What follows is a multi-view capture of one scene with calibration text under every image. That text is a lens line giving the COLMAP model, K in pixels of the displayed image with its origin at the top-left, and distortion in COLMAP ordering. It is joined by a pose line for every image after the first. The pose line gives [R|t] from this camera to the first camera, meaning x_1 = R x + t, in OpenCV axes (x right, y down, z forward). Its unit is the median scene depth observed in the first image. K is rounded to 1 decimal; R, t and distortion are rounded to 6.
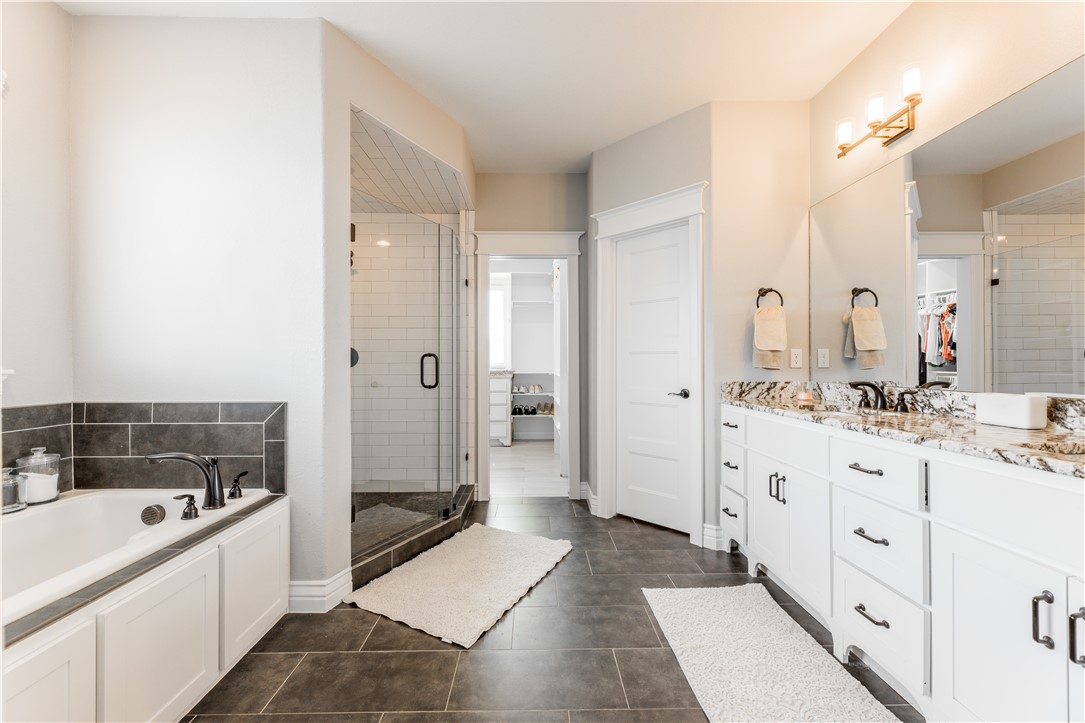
lens RADIAL K [[440.5, 0, 539.6], [0, 440.5, 361.3], [0, 0, 1]] dist [-0.000917, 0.000092]
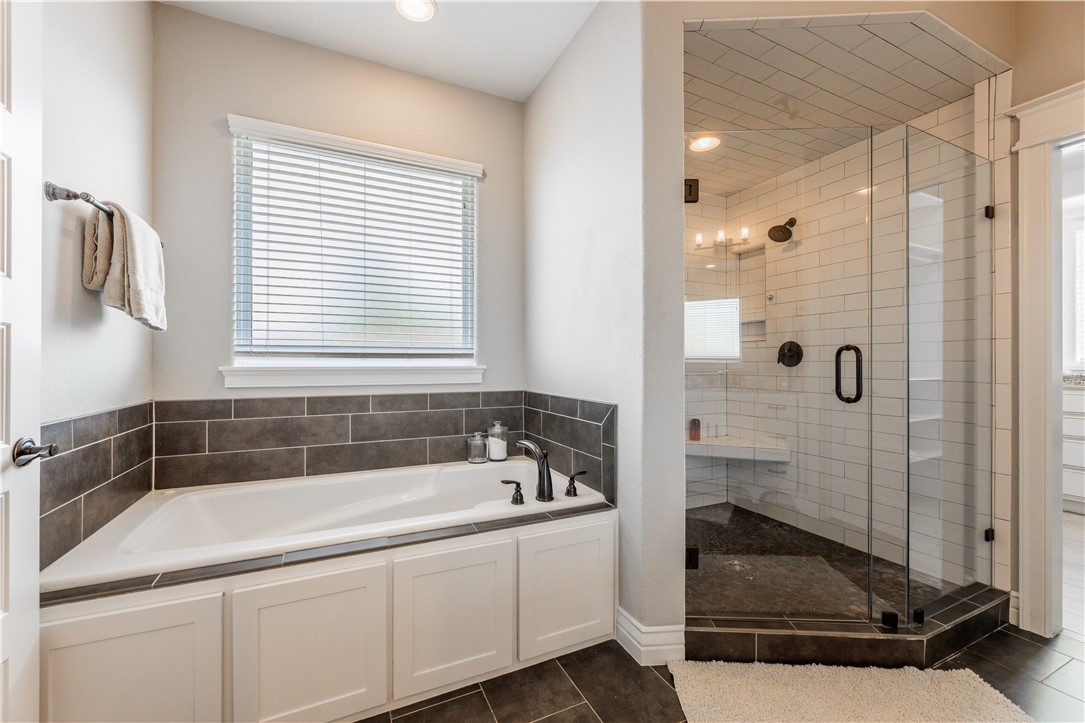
lens RADIAL K [[436.4, 0, 542.5], [0, 436.4, 361.5], [0, 0, 1]] dist [0.000012, -0.000019]
pose [[0.406367, 0.000391, -0.913710, 0.165454], [0.003993, 0.999990, 0.002204, 0.001713], [0.913701, -0.004544, 0.406362, 0.461071]]
